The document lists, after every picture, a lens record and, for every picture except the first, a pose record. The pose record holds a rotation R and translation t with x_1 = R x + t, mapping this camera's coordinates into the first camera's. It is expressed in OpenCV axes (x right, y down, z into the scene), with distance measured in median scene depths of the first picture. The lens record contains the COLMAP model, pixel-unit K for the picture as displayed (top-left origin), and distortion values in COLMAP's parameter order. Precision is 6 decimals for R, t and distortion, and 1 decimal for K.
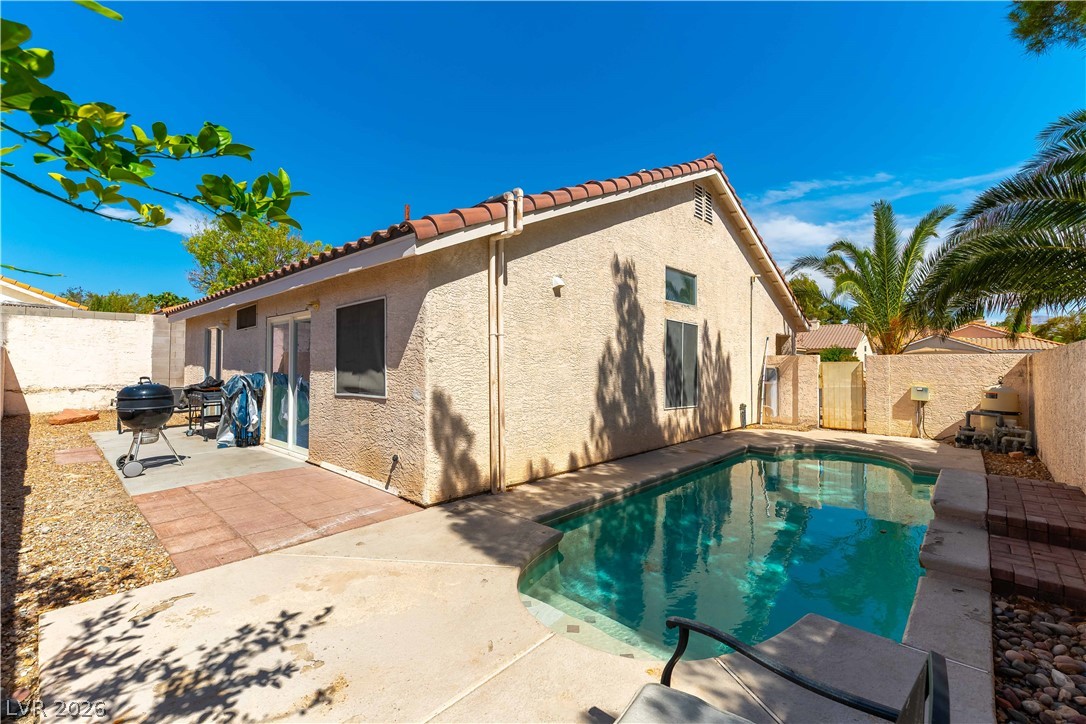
lens RADIAL K [[470.5, 0, 537.2], [0, 470.5, 359.0], [0, 0, 1]] dist [0.002428, -0.000455]
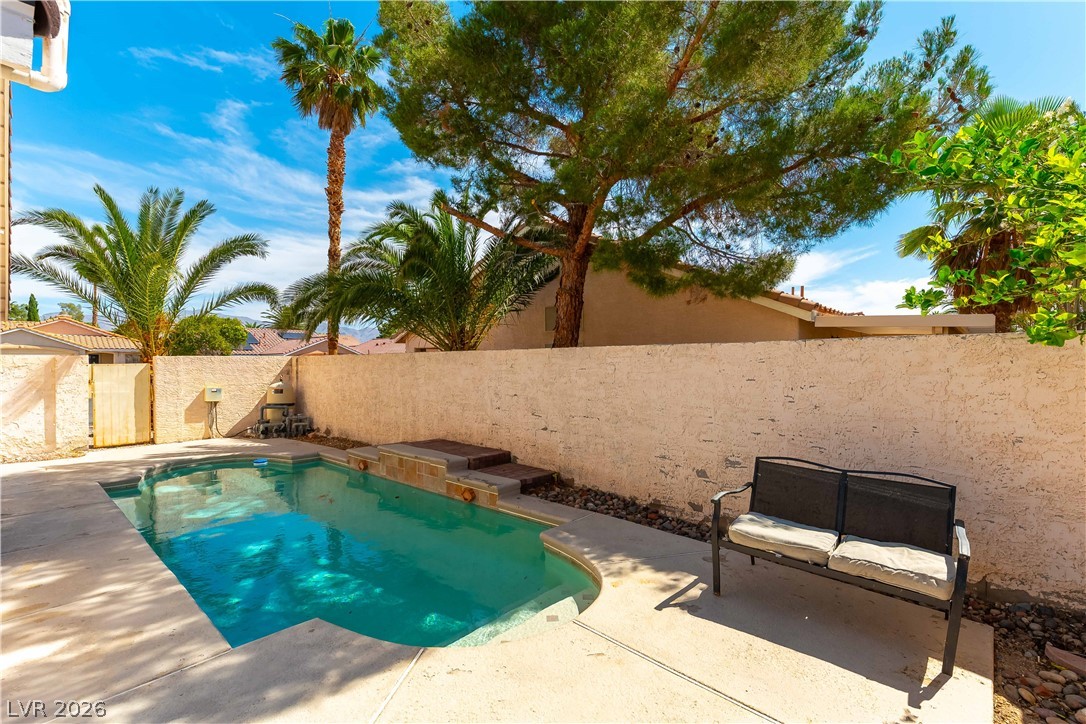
lens RADIAL K [[493.6, 0, 576.3], [0, 493.6, 361.8], [0, 0, 1]] dist [0.000036, -0.000095]
pose [[-0.052564, -0.004612, 0.998607, -0.285702], [-0.004418, 0.999981, 0.004386, -0.004665], [-0.998608, -0.004182, -0.052583, 0.277054]]
